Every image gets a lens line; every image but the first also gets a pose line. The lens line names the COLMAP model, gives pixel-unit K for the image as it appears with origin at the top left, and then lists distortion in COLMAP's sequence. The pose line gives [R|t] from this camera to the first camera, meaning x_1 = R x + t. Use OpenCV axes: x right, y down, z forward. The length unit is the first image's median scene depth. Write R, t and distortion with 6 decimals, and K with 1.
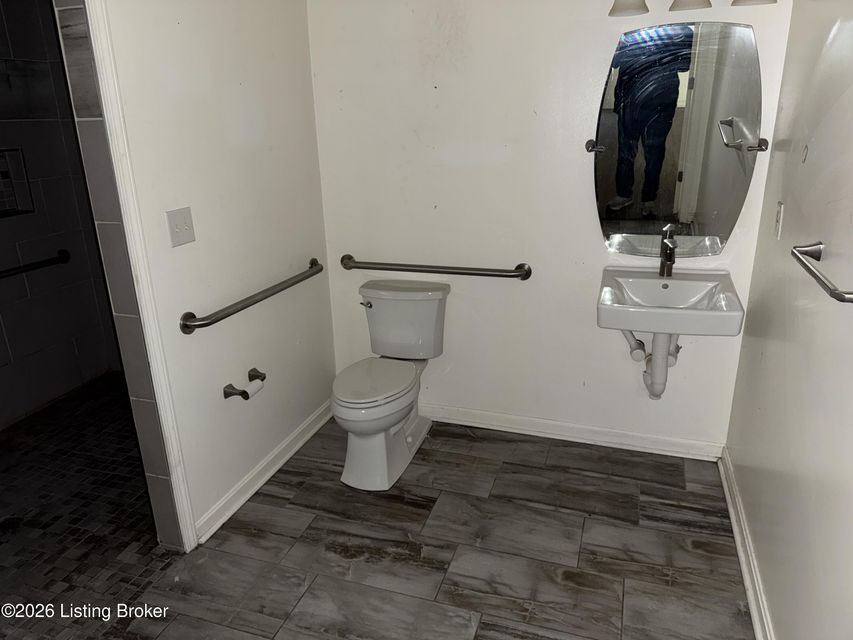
lens RADIAL K [[599.6, 0, 423.7], [0, 599.6, 314.3], [0, 0, 1]] dist [0.042862, -0.055037]
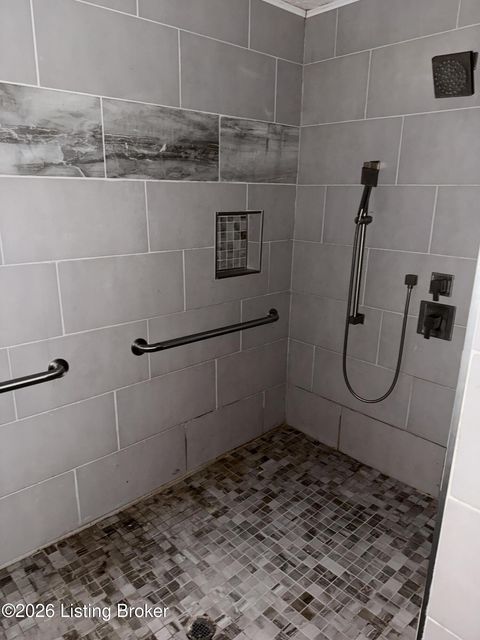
lens RADIAL K [[449.8, 0, 233.7], [0, 449.8, 319.8], [0, 0, 1]] dist [0.042862, -0.055037]
pose [[0.873569, 0.163440, -0.458437, -0.389093], [-0.182197, 0.983256, 0.003363, -0.102695], [0.451311, 0.080588, 0.888720, 0.368744]]
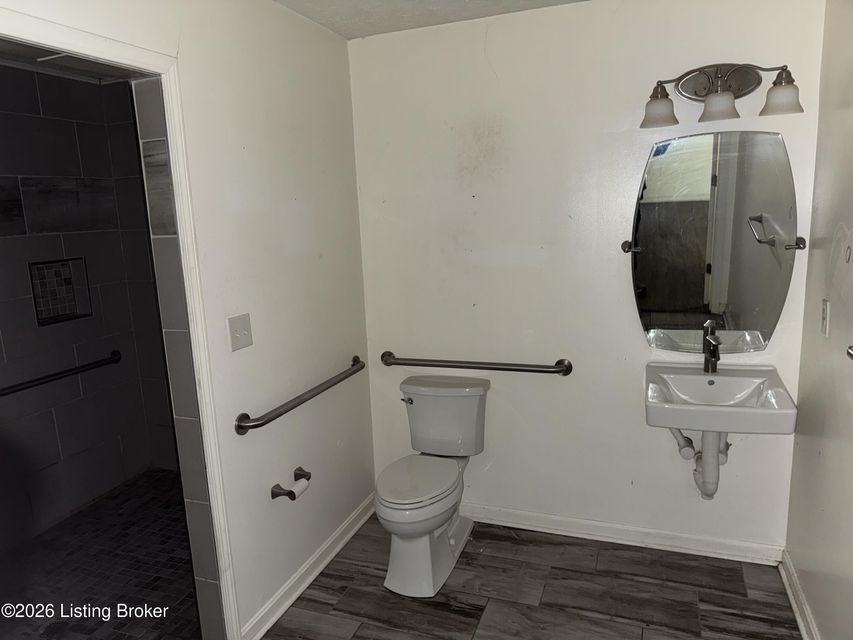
lens RADIAL K [[599.6, 0, 413.0], [0, 599.6, 321.6], [0, 0, 1]] dist [0.042862, -0.055037]
pose [[0.998730, -0.014034, -0.048380, -0.038891], [0.007425, 0.990932, -0.134157, -0.015378], [0.049824, 0.133627, 0.989778, -0.021793]]
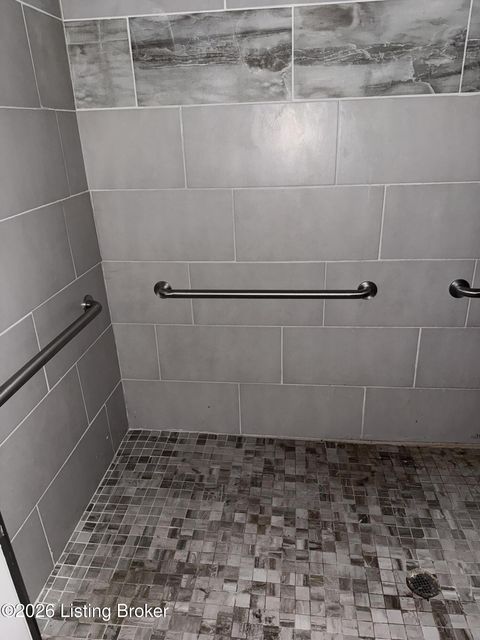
lens RADIAL K [[449.8, 0, 239.0], [0, 449.8, 319.0], [0, 0, 1]] dist [0.042862, -0.055037]
pose [[0.225941, 0.392279, -0.891666, -0.311746], [-0.278062, 0.903224, 0.326905, -0.116498], [0.933612, 0.174078, 0.313153, 0.452140]]
